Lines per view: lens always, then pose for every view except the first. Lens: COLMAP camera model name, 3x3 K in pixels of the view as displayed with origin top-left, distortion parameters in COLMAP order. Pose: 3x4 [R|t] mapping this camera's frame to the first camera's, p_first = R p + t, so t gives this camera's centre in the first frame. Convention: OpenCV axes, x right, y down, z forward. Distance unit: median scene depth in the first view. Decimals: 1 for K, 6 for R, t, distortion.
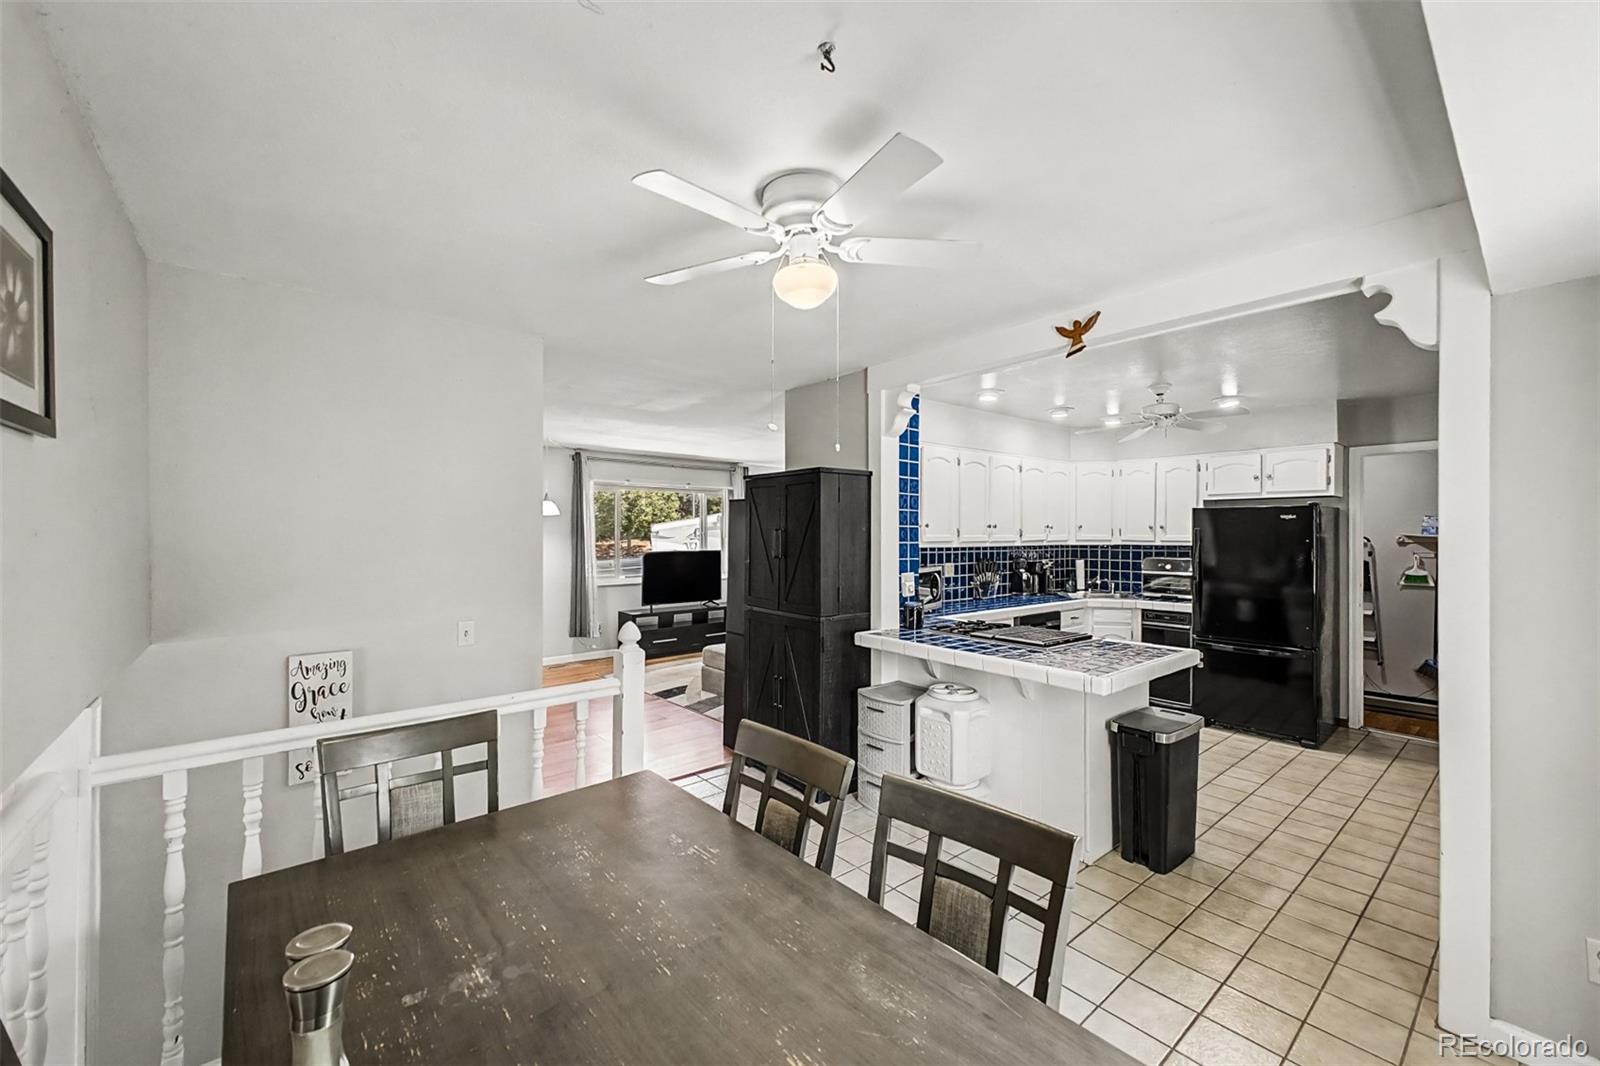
lens RADIAL K [[635.1, 0, 805.1], [0, 635.1, 543.6], [0, 0, 1]] dist [0.013501, -0.003436]
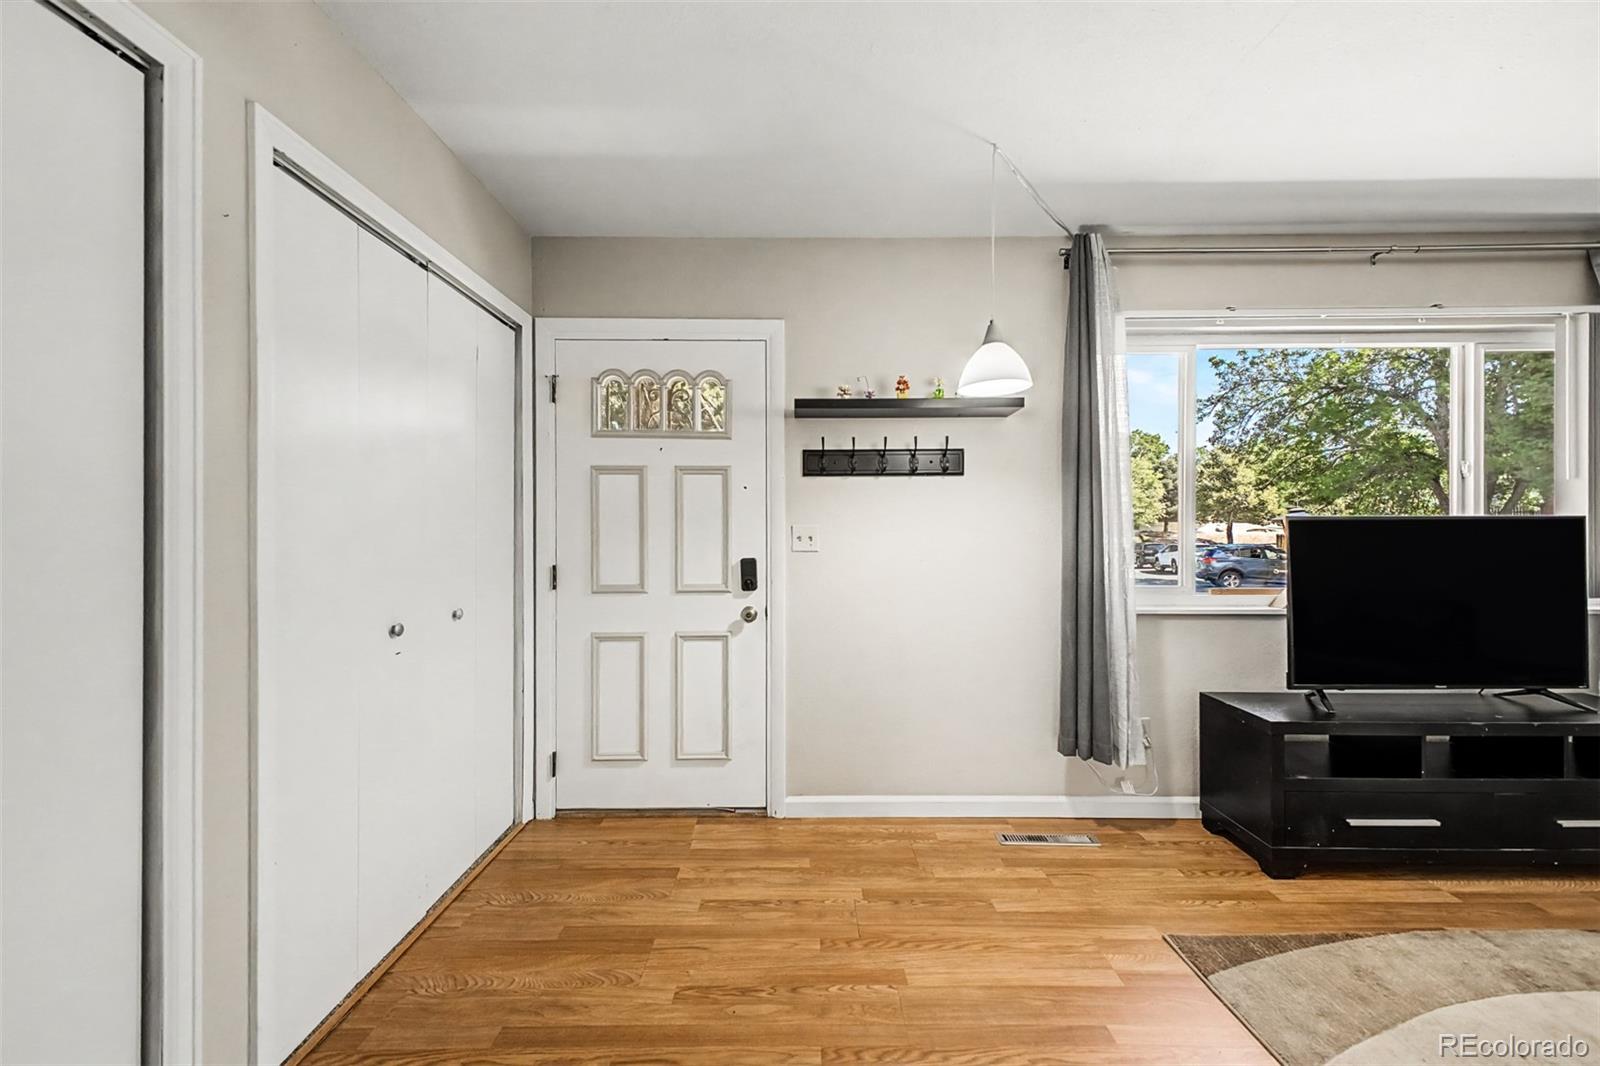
lens RADIAL K [[635.1, 0, 796.8], [0, 635.1, 526.3], [0, 0, 1]] dist [0.013501, -0.003436]
pose [[0.760823, -0.007408, -0.648918, -0.477746], [-0.007208, 0.999777, -0.019865, 0.050830], [0.648920, 0.019791, 0.760599, 1.209246]]
